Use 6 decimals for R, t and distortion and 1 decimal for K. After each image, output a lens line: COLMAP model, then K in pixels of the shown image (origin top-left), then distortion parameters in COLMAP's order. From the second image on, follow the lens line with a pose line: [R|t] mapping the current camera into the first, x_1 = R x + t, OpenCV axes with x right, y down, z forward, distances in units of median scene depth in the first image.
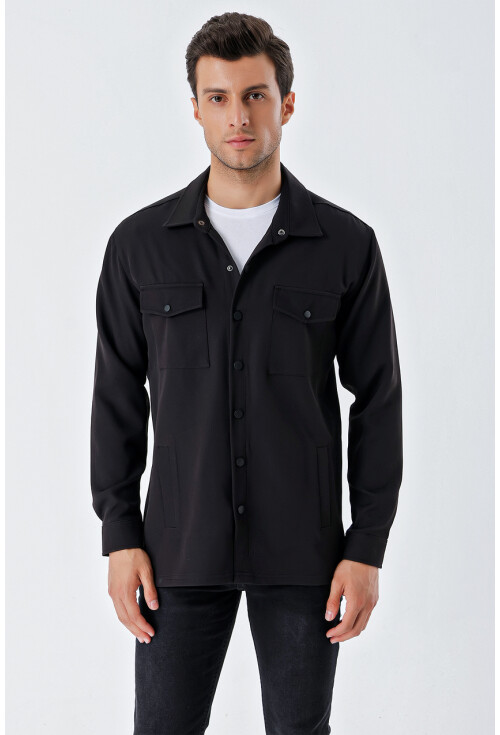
lens RADIAL K [[1465.7, 0, 248.9], [0, 1465.7, 370.0], [0, 0, 1]] dist [-0.232491, 0.000000]
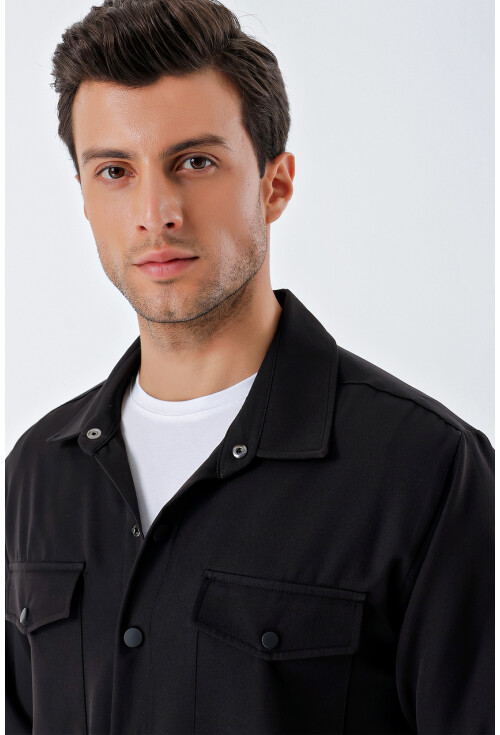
lens RADIAL K [[1465.7, 0, 249.4], [0, 1465.7, 367.9], [0, 0, 1]] dist [-0.232491, 0.000000]
pose [[0.994066, -0.019521, -0.107017, 0.066776], [0.012379, 0.997676, -0.067000, -0.089977], [0.108076, 0.065278, 0.991997, 0.533000]]
